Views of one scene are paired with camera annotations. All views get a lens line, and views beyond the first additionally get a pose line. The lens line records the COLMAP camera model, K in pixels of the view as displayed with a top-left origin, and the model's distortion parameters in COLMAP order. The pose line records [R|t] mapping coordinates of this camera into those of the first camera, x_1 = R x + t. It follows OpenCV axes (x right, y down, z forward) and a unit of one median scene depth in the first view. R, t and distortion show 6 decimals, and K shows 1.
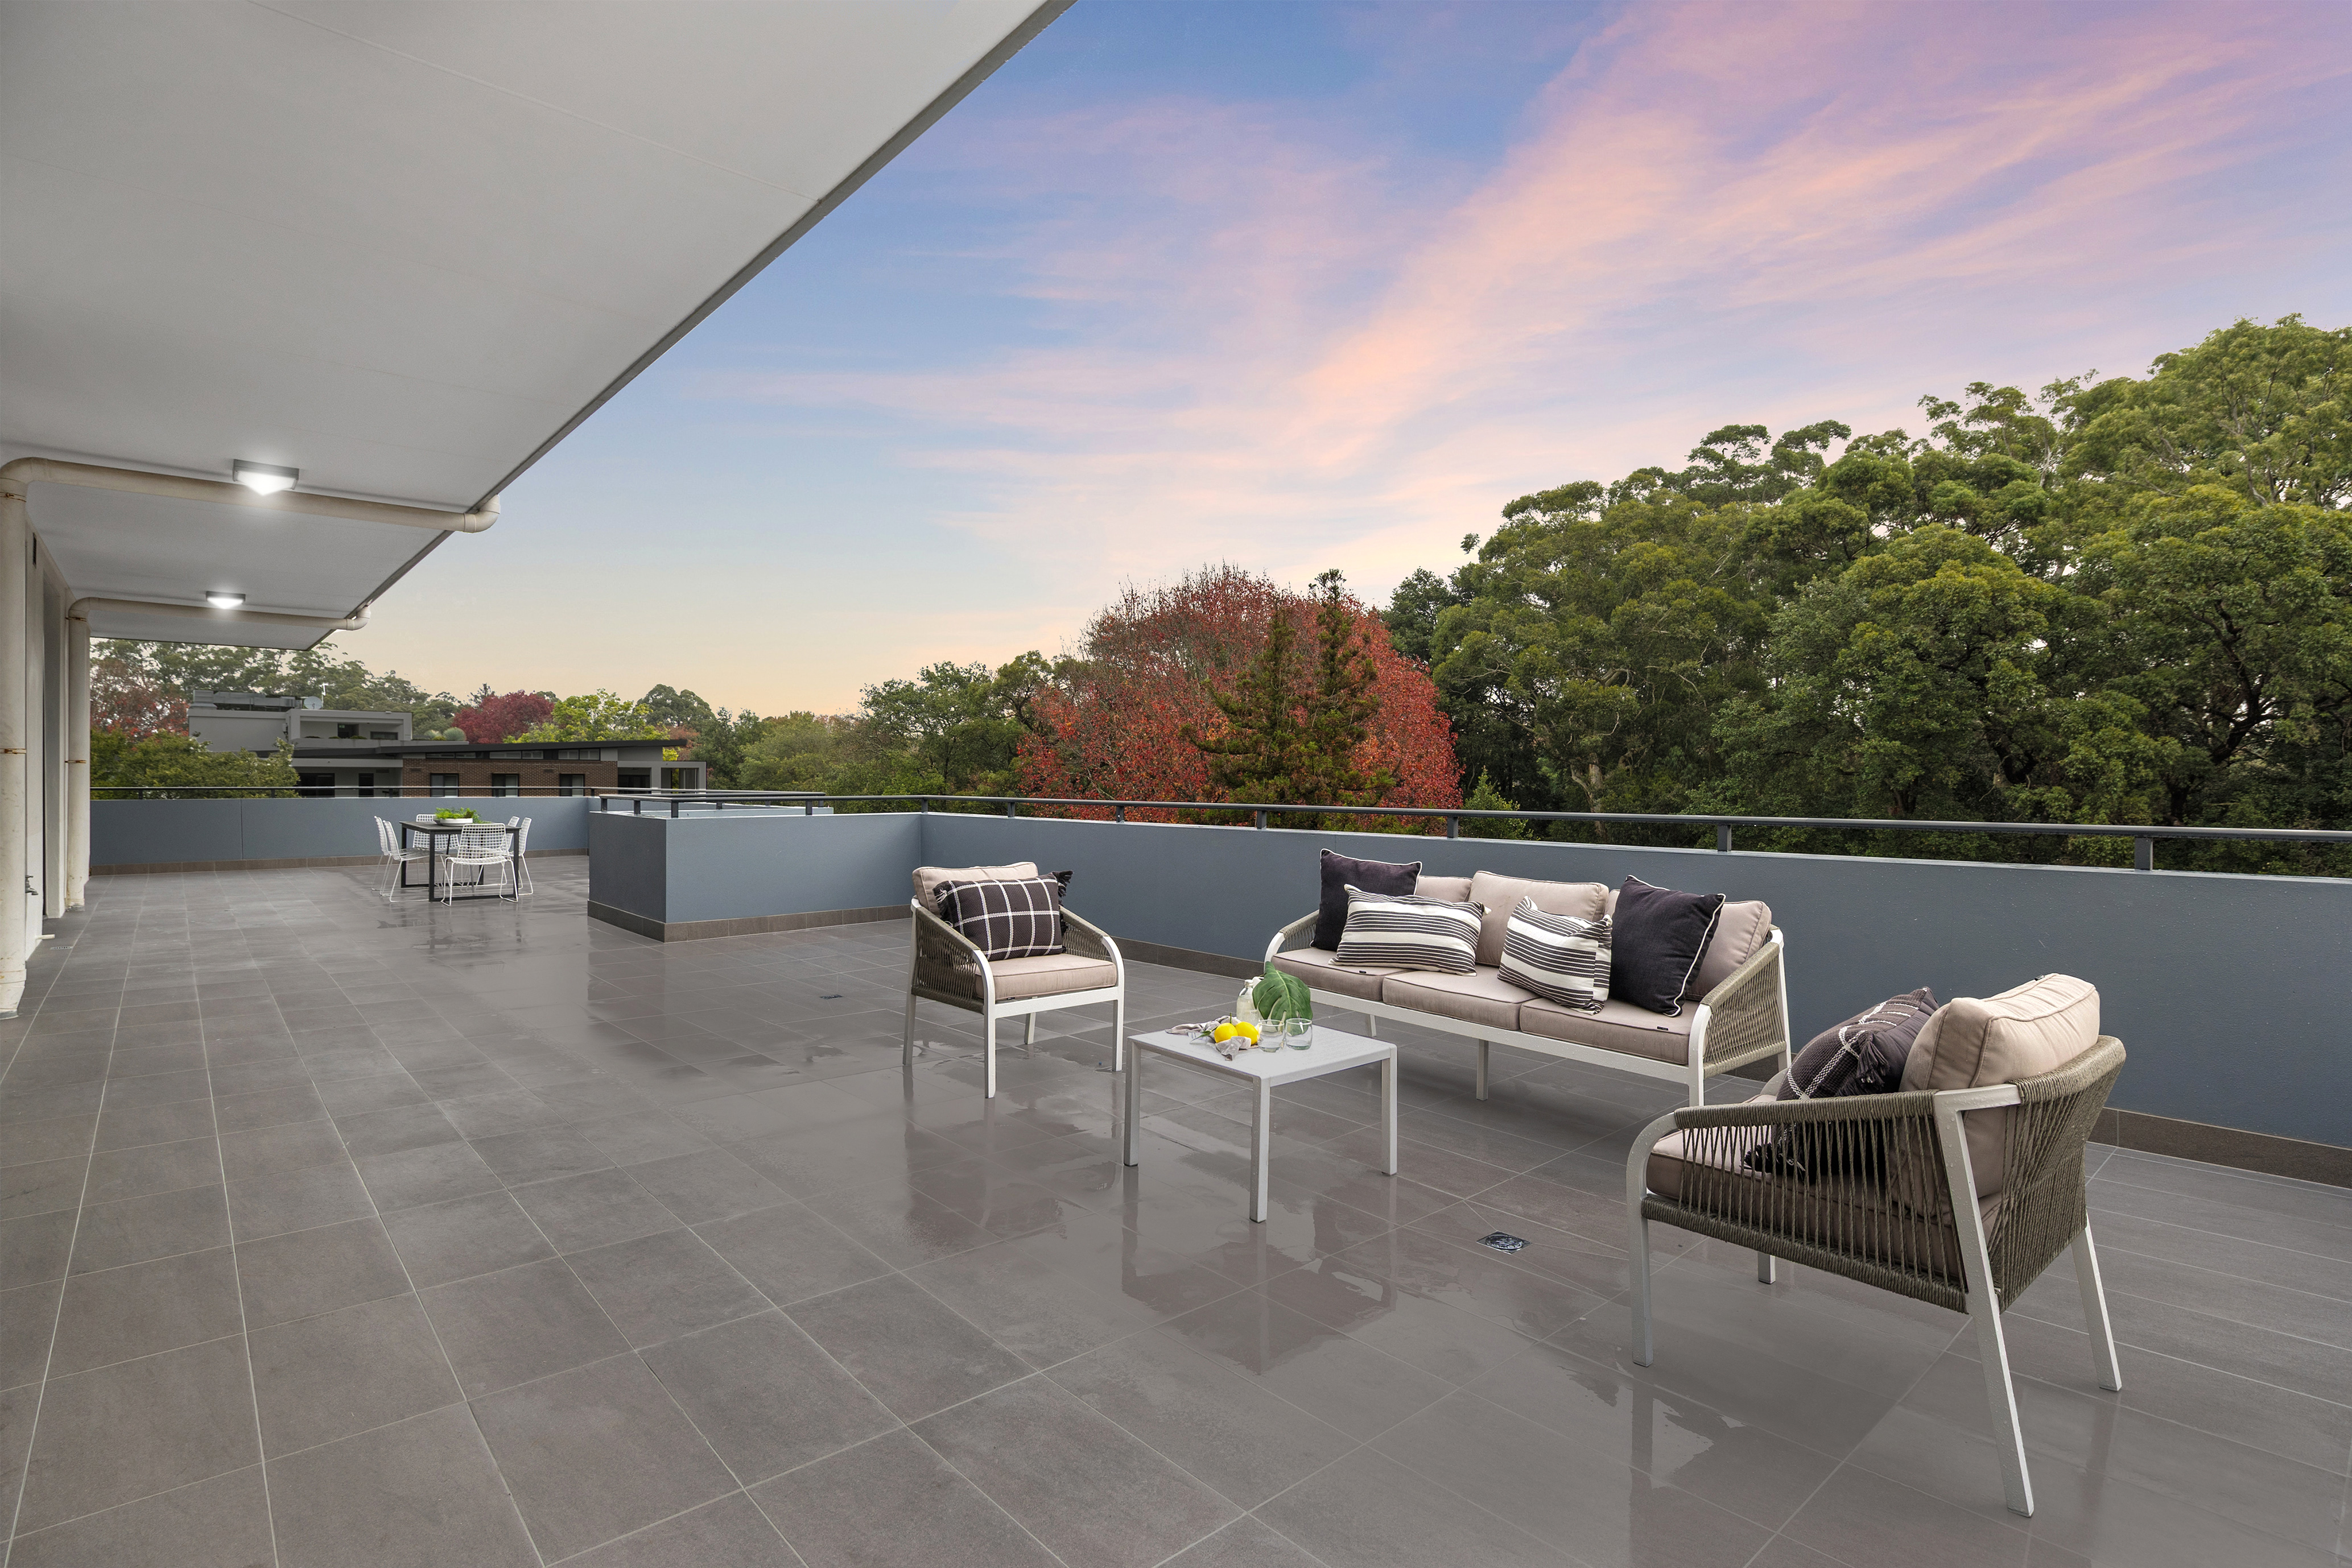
lens RADIAL K [[1157.6, 0, 1189.2], [0, 1157.6, 783.6], [0, 0, 1]] dist [-0.002139, -0.000575]
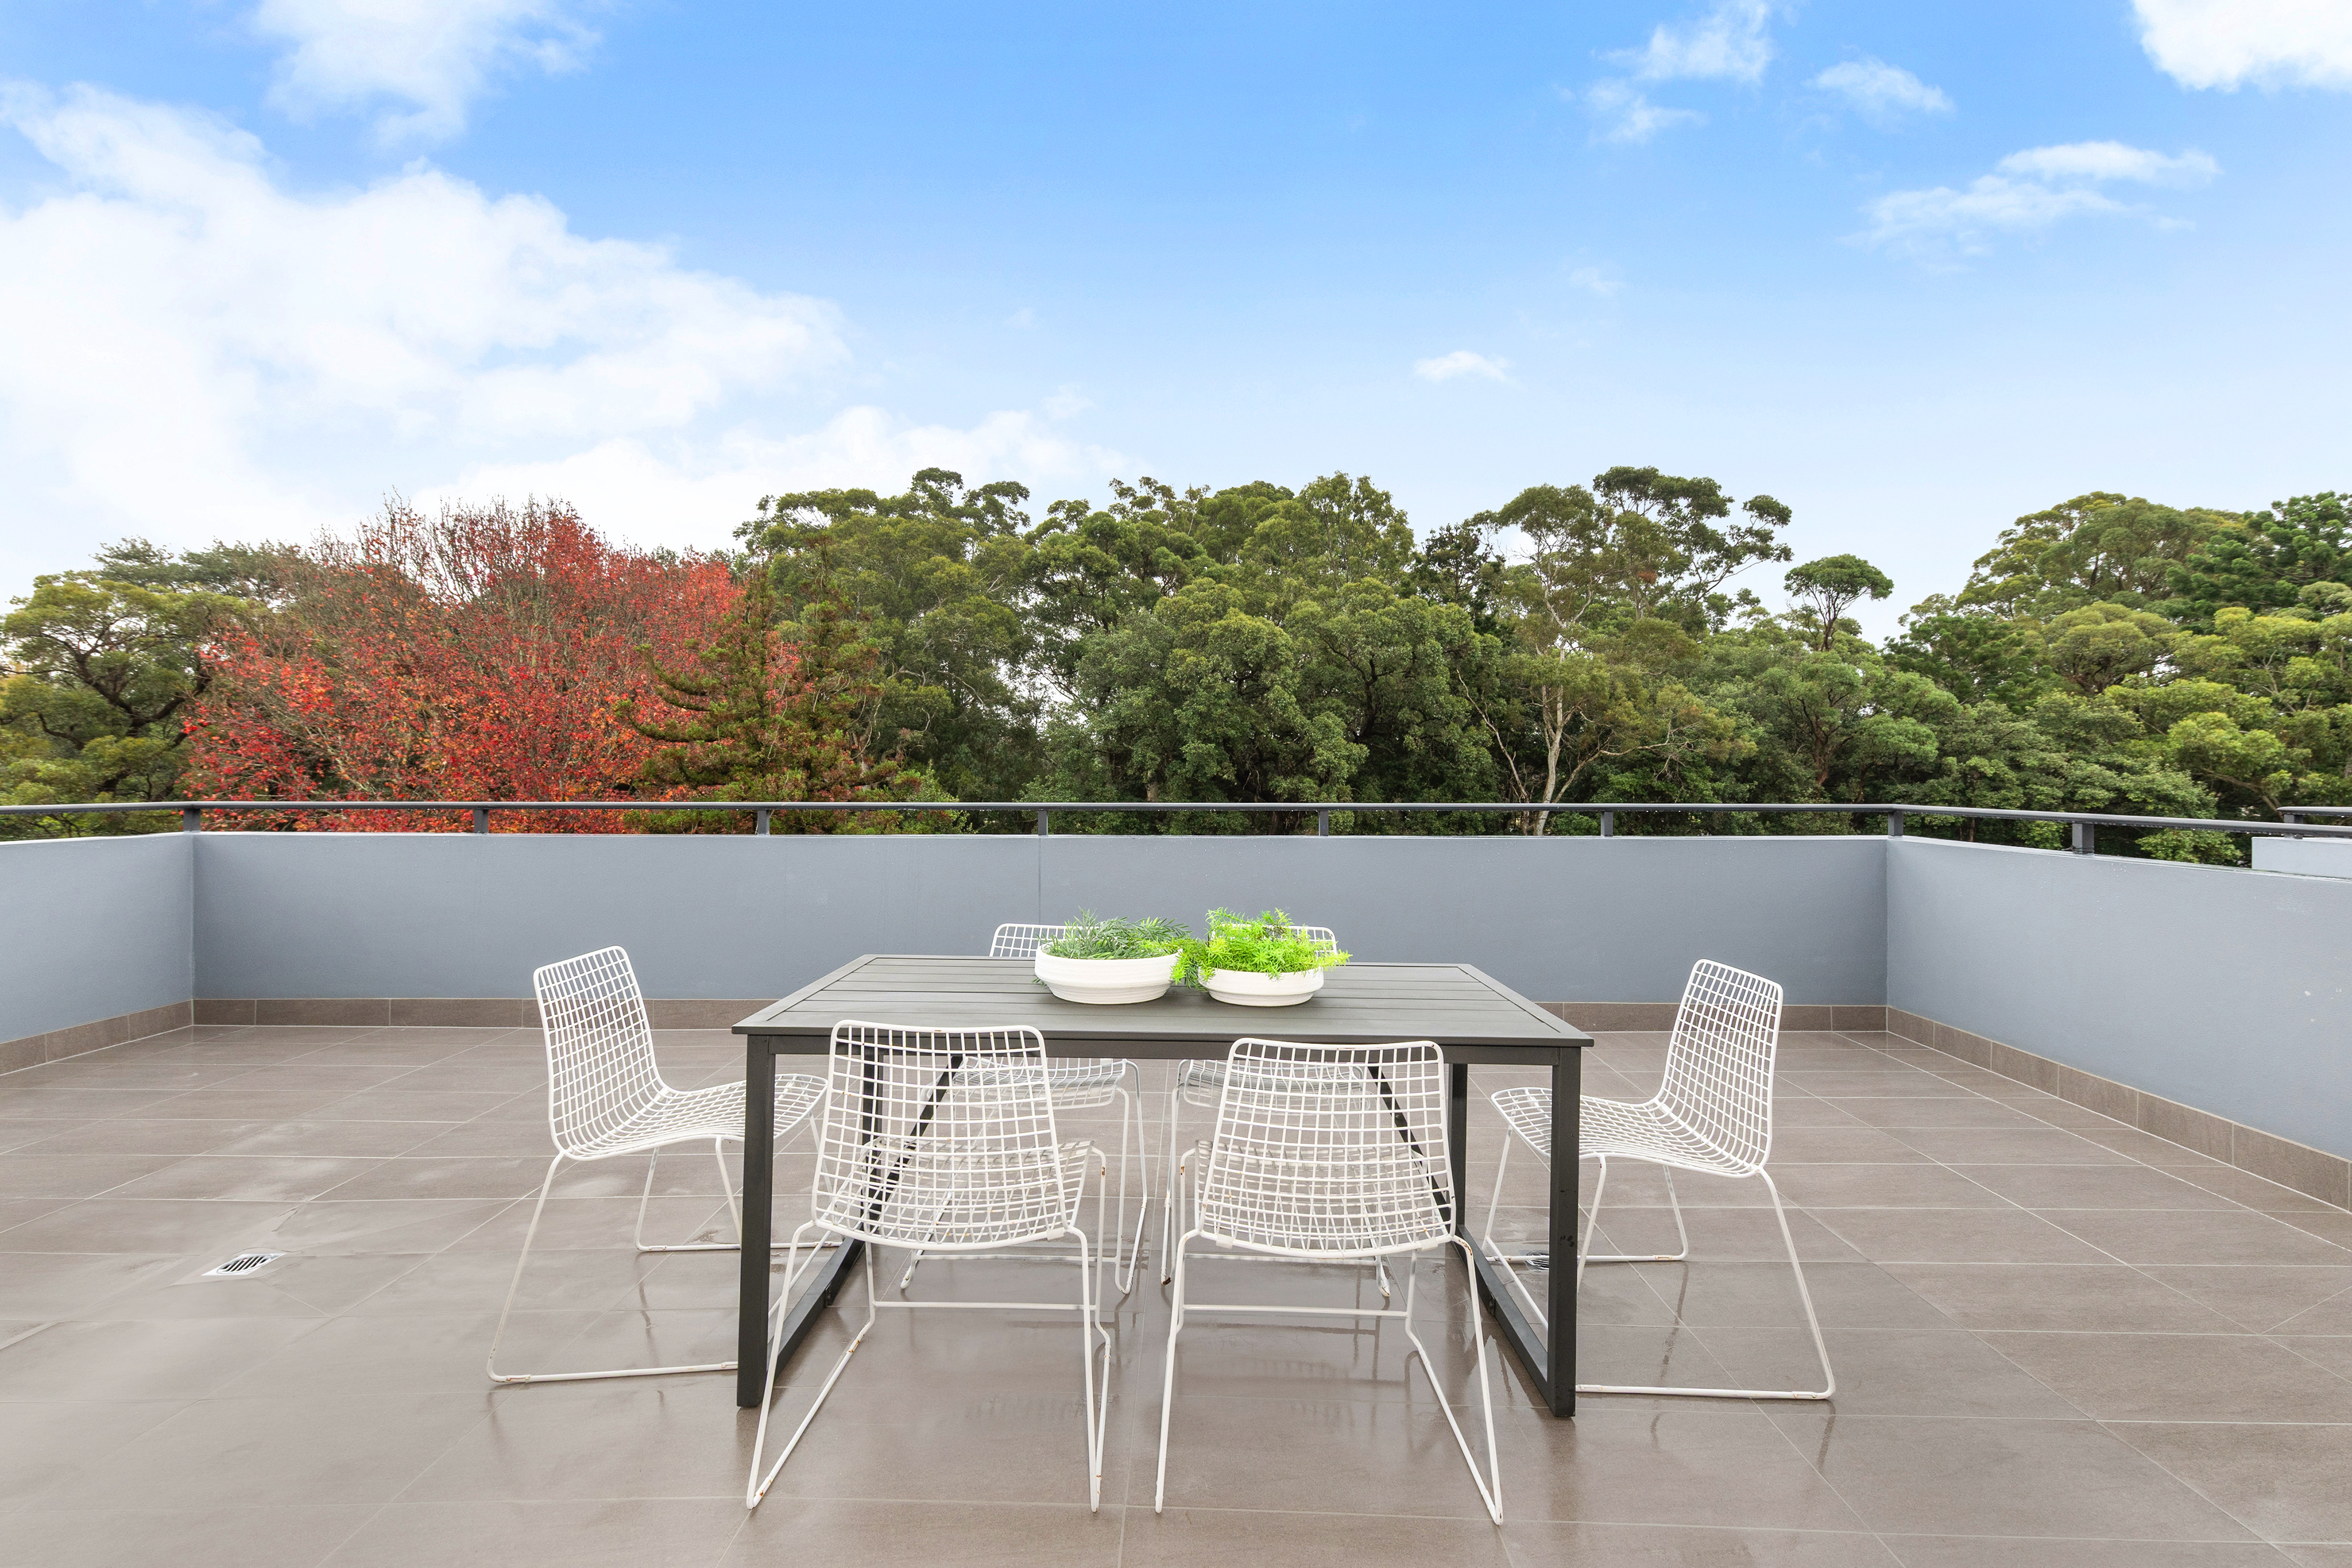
lens RADIAL K [[1019.3, 0, 1181.9], [0, 1019.3, 783.0], [0, 0, 1]] dist [0.002600, 0.000640]
pose [[0.672123, -0.007141, 0.740405, -0.237040], [0.001835, 0.999966, 0.007979, -0.001694], [-0.740437, -0.004005, 0.672114, 0.245833]]
